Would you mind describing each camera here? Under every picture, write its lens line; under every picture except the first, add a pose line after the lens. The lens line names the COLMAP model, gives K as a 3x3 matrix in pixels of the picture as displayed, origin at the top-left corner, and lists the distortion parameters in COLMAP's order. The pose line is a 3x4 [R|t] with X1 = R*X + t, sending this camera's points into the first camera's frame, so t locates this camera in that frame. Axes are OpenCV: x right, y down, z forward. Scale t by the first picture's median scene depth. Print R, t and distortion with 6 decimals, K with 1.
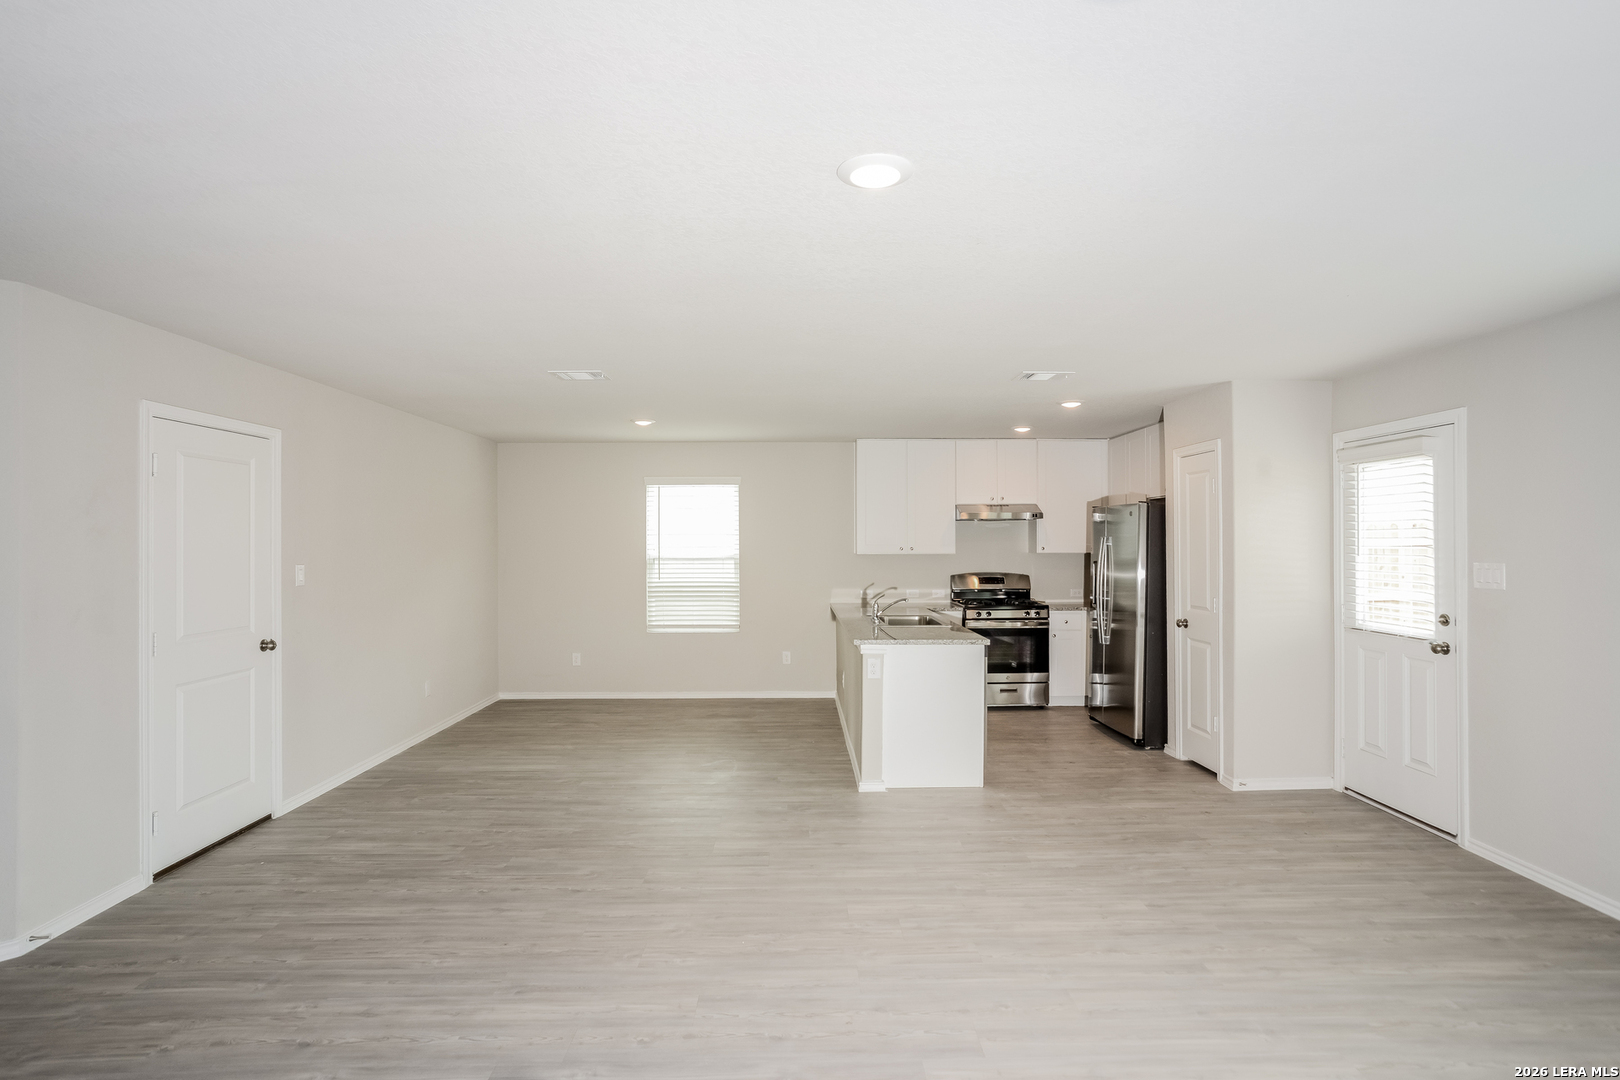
lens RADIAL K [[817.8, 0, 845.2], [0, 817.8, 542.0], [0, 0, 1]] dist [-0.033370, 0.017692]
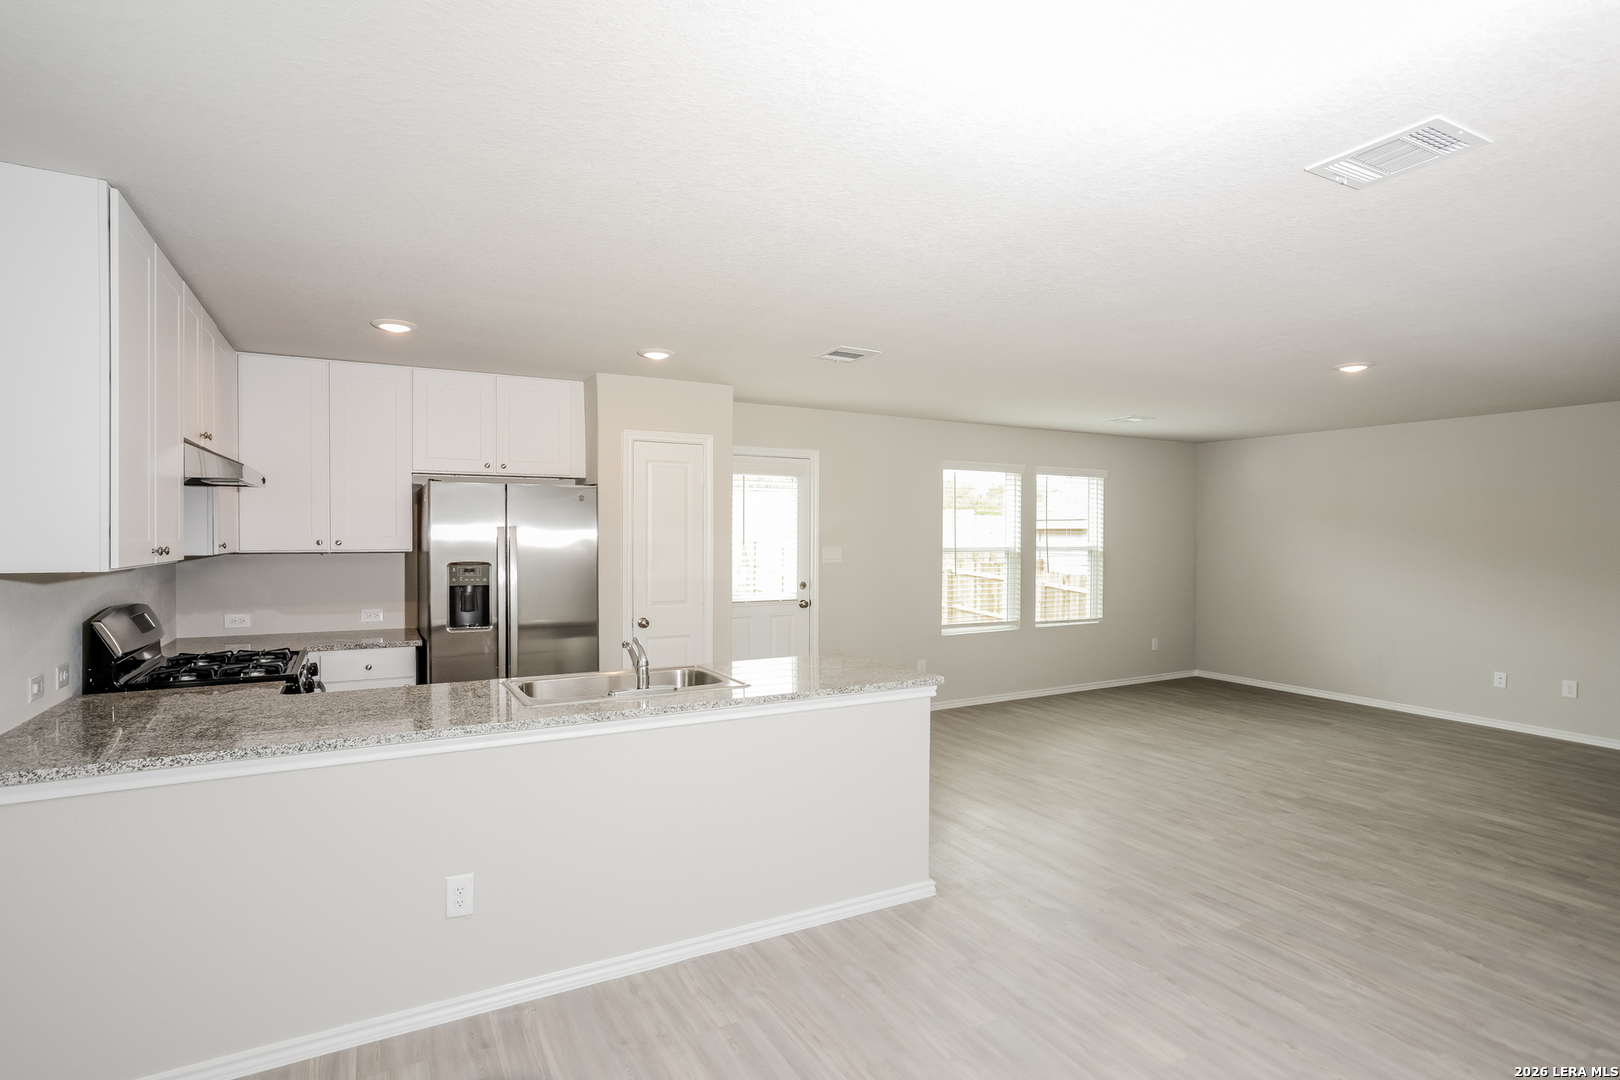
lens RADIAL K [[810.7, 0, 810.0], [0, 810.7, 540.0], [0, 0, 1]] dist [-0.027585, 0.016874]
pose [[-0.433842, 0.000307, 0.900989, -0.484883], [-0.000284, 1.000000, -0.000477, 0.008250], [-0.900989, -0.000463, -0.433841, 1.230983]]
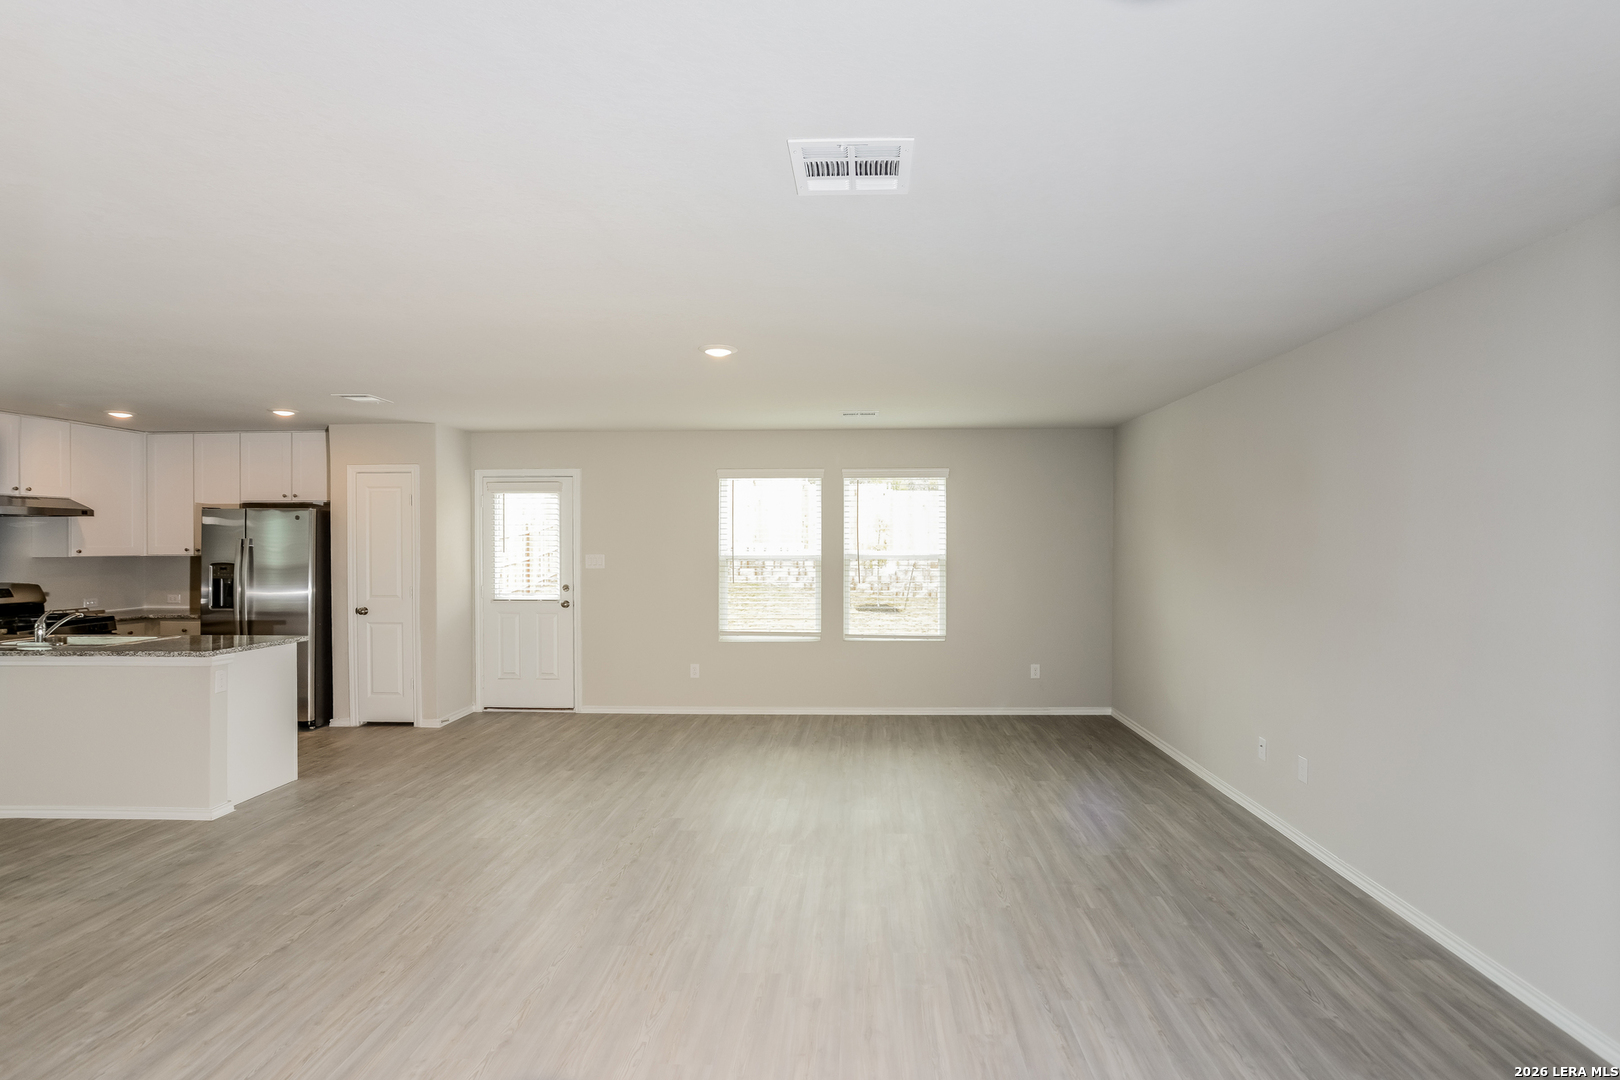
lens RADIAL K [[810.7, 0, 810.0], [0, 810.7, 540.0], [0, 0, 1]] dist [-0.027585, 0.016874]
pose [[0.090351, 0.005074, 0.995897, -0.713181], [0.001118, 0.999986, -0.005196, 0.001761], [-0.995909, 0.001583, 0.090344, 0.232042]]
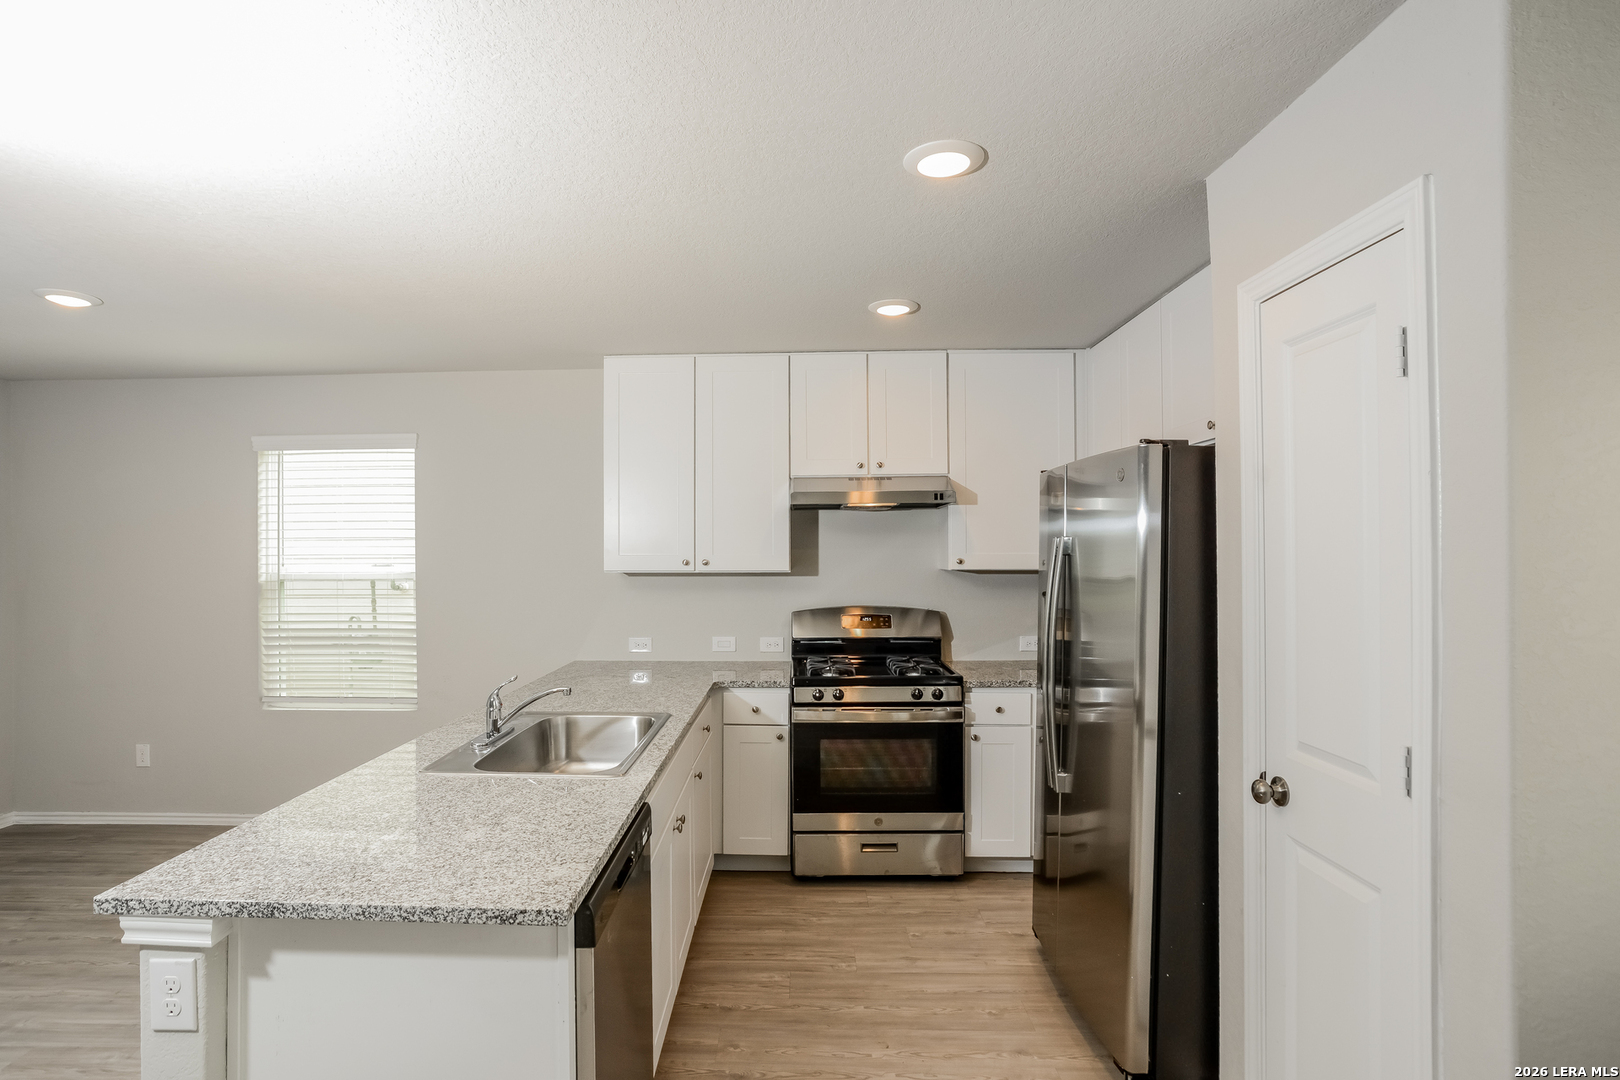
lens RADIAL K [[810.7, 0, 810.0], [0, 810.7, 540.0], [0, 0, 1]] dist [-0.027585, 0.016874]
pose [[0.996836, -0.004240, -0.079367, 0.257485], [0.002732, 0.999814, -0.019105, 0.005393], [0.079433, 0.018828, 0.996662, 0.663618]]
